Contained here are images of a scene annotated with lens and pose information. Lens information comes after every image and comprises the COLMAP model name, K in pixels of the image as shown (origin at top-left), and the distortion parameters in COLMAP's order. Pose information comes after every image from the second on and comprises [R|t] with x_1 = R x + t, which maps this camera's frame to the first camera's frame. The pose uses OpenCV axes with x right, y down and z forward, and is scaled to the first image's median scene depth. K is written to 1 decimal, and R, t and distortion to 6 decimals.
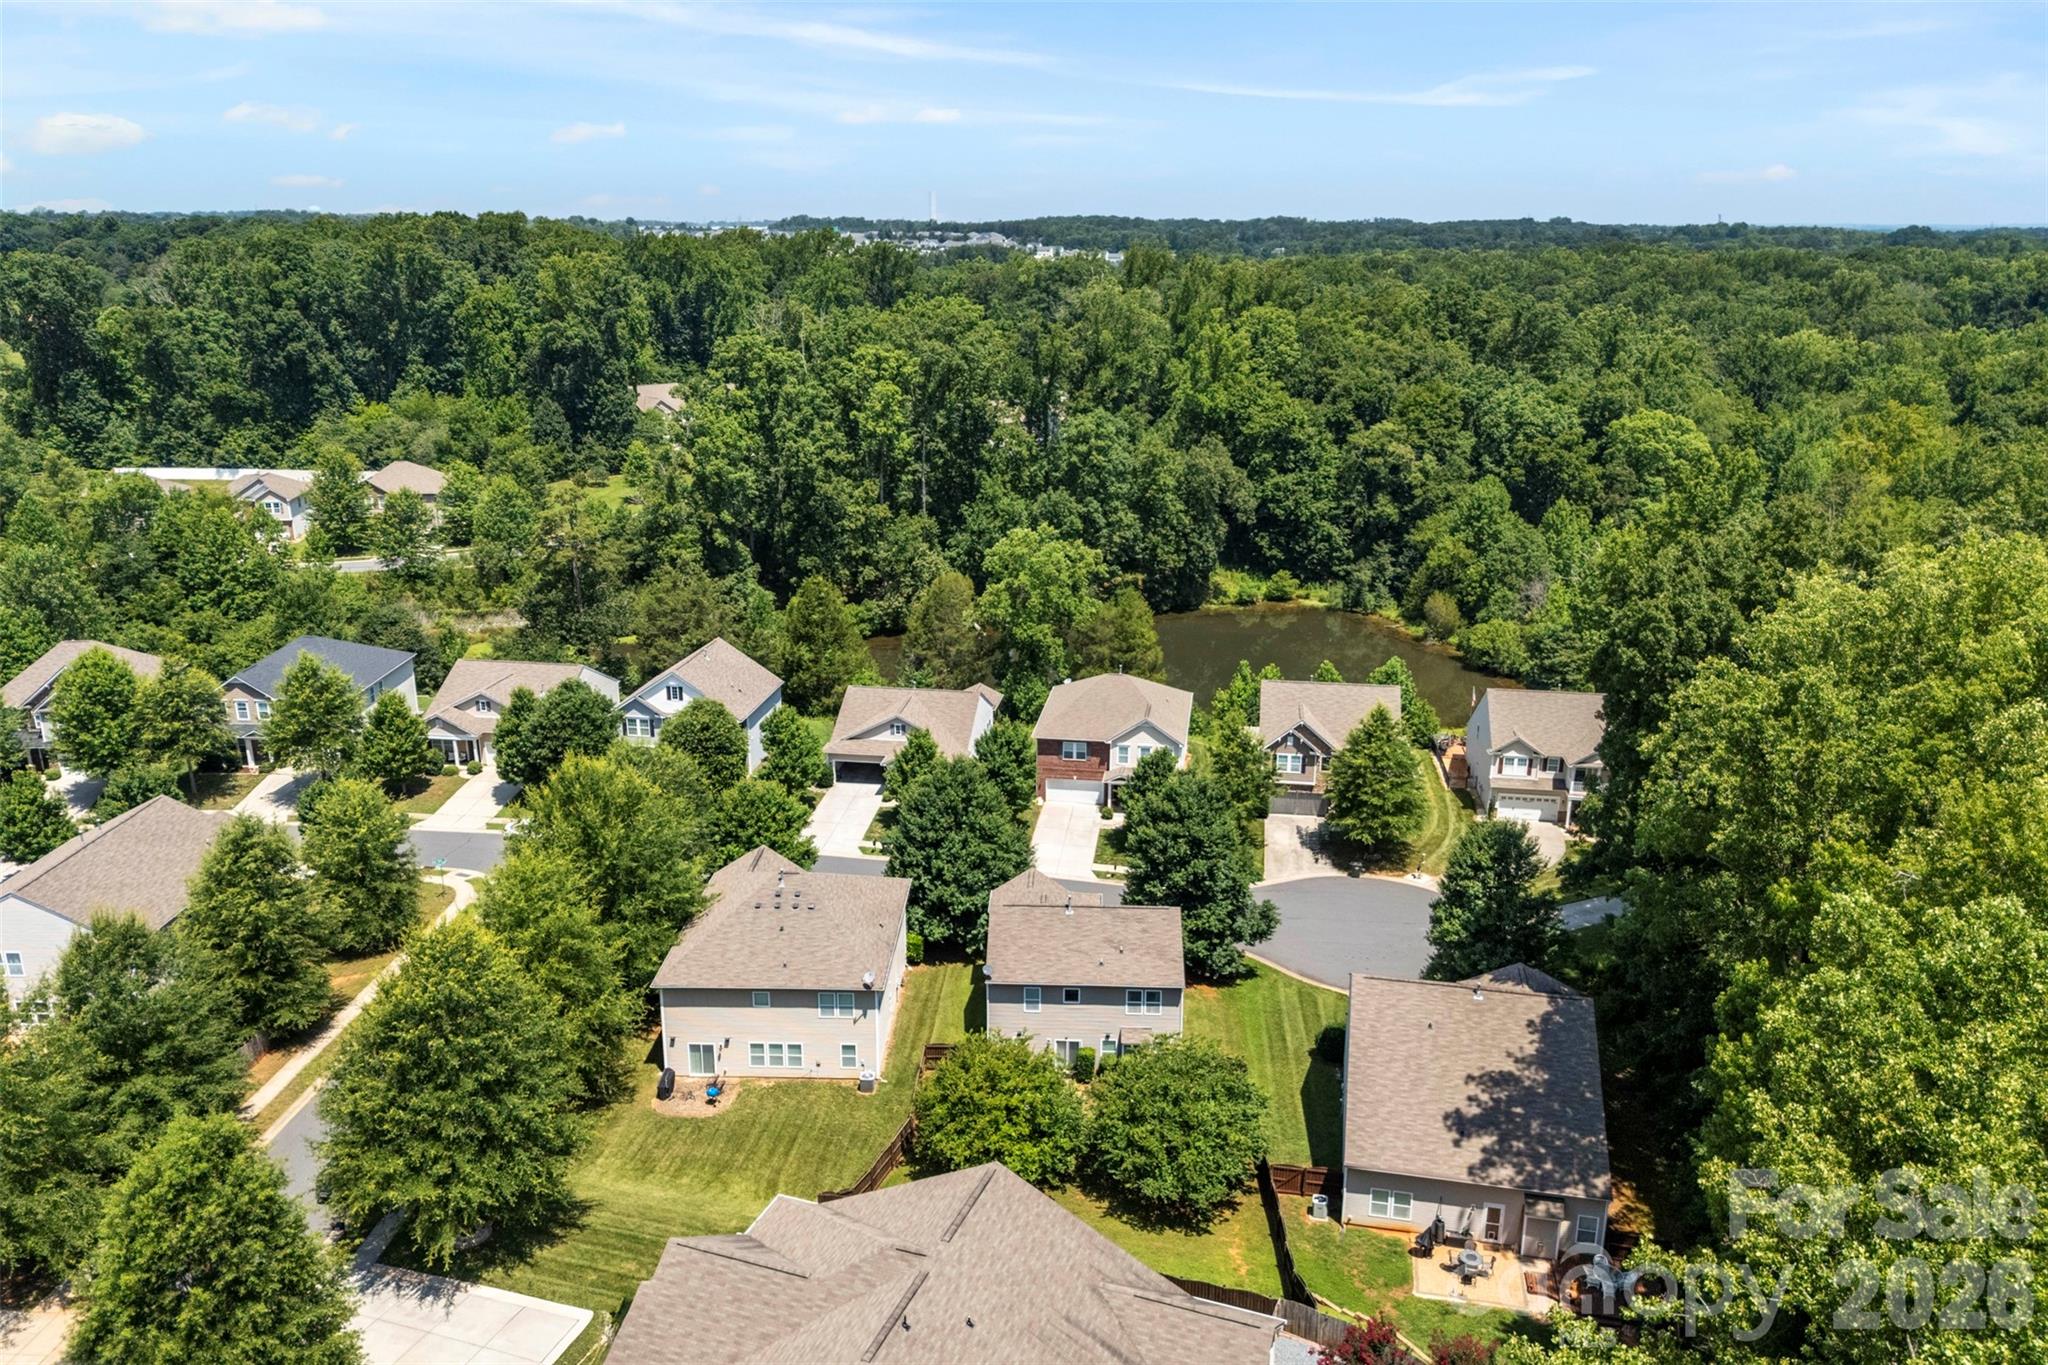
lens RADIAL K [[1498.3, 0, 1027.3], [0, 1498.3, 688.6], [0, 0, 1]] dist [0.099599, -0.129909]
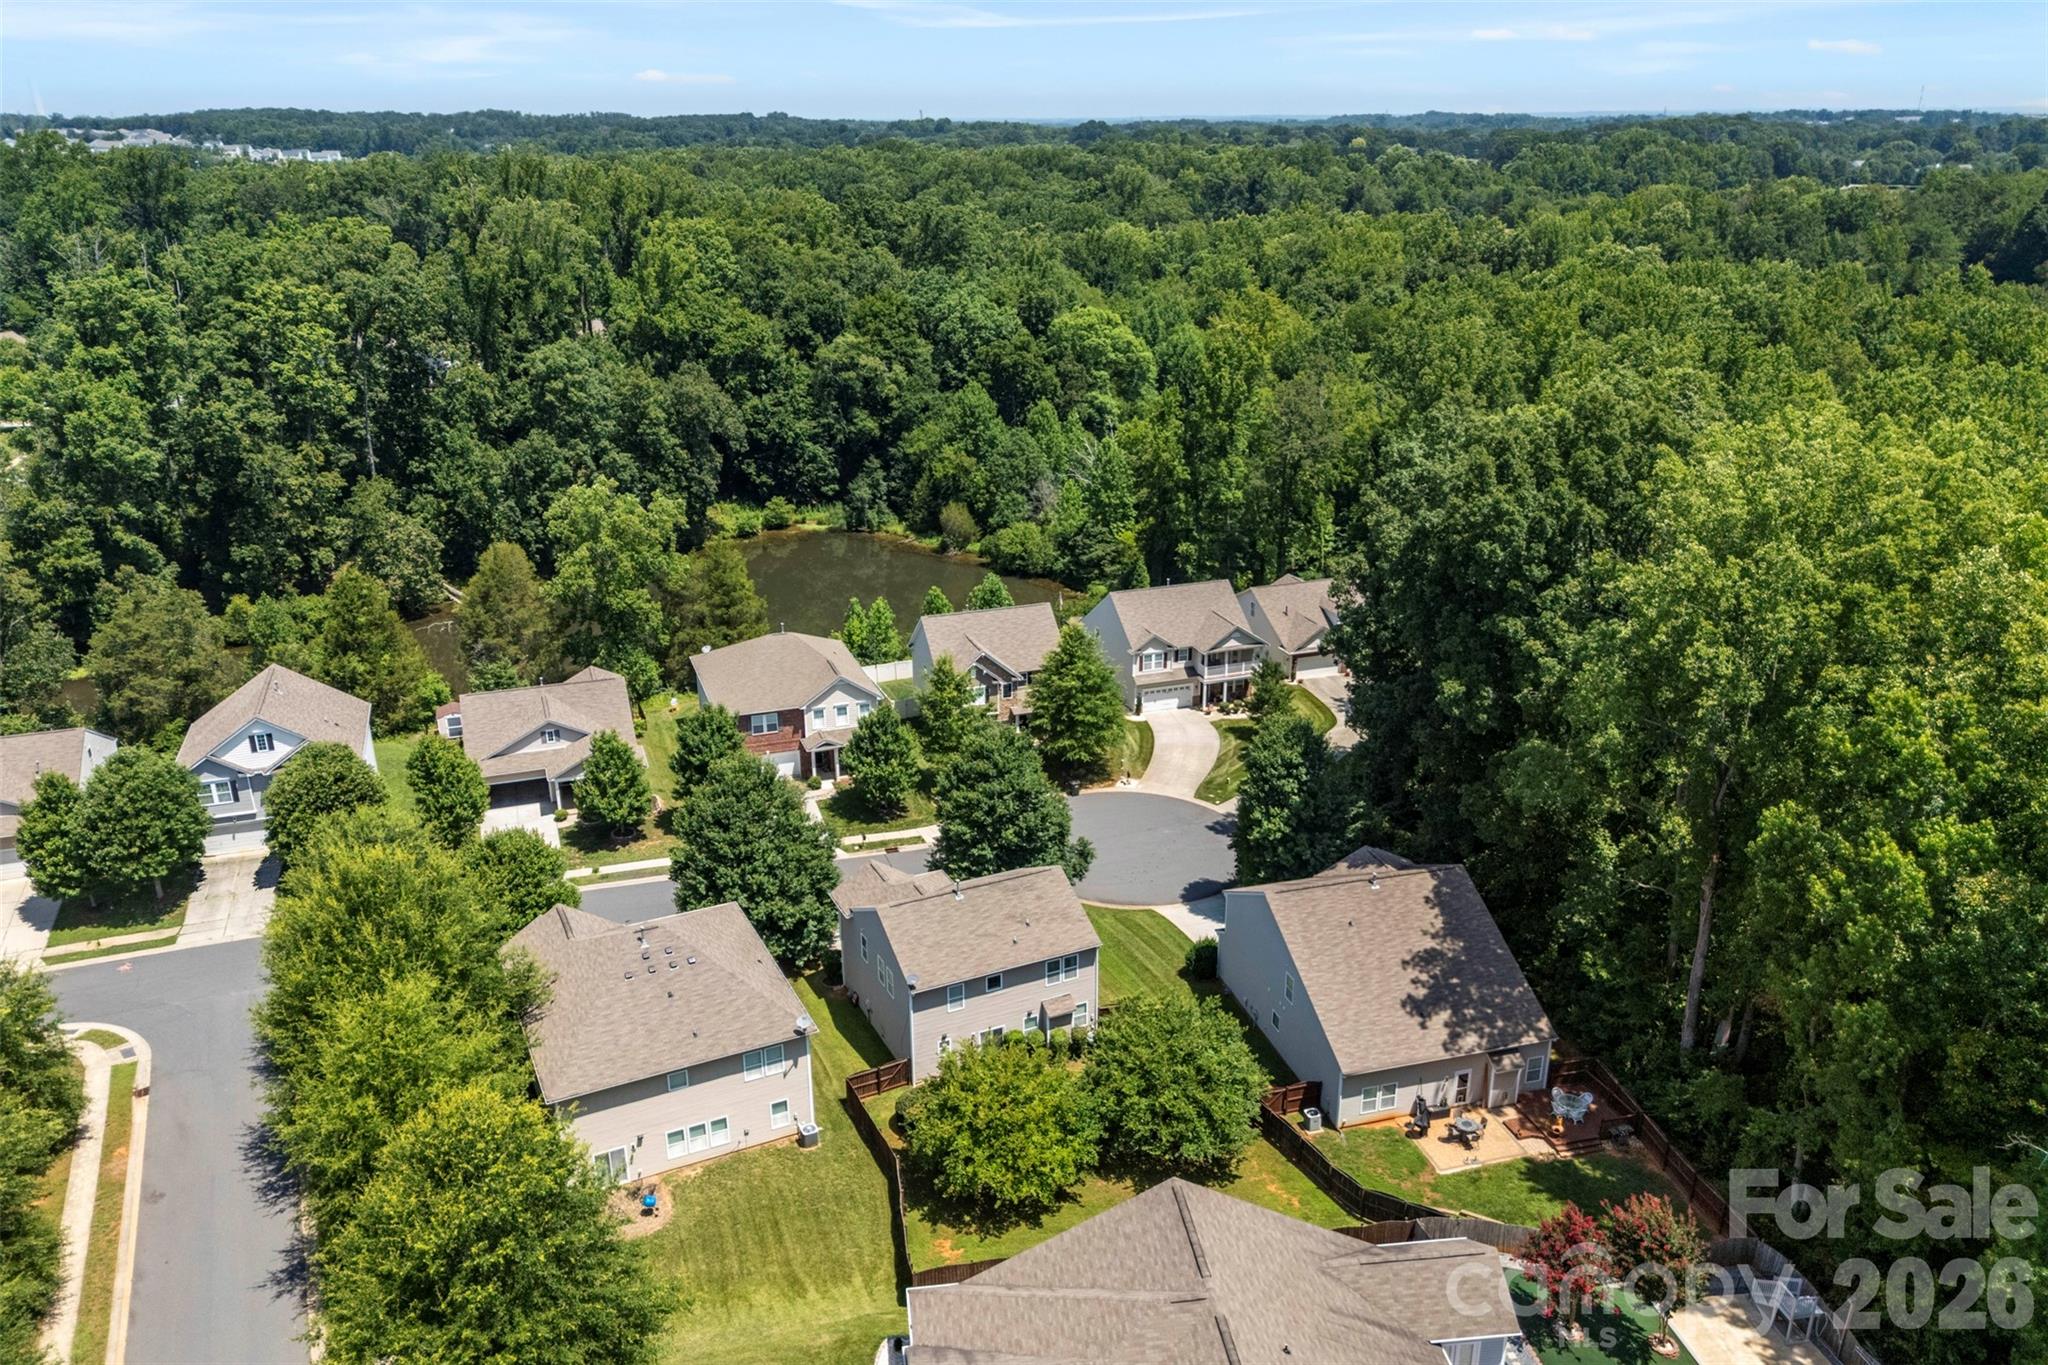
lens RADIAL K [[1495.2, 0, 1030.1], [0, 1495.2, 715.4], [0, 0, 1]] dist [0.096910, -0.118903]
pose [[0.887521, -0.178477, 0.424796, -0.133114], [0.145067, 0.983284, 0.110038, -0.025521], [-0.437334, -0.036037, 0.898577, 0.062410]]
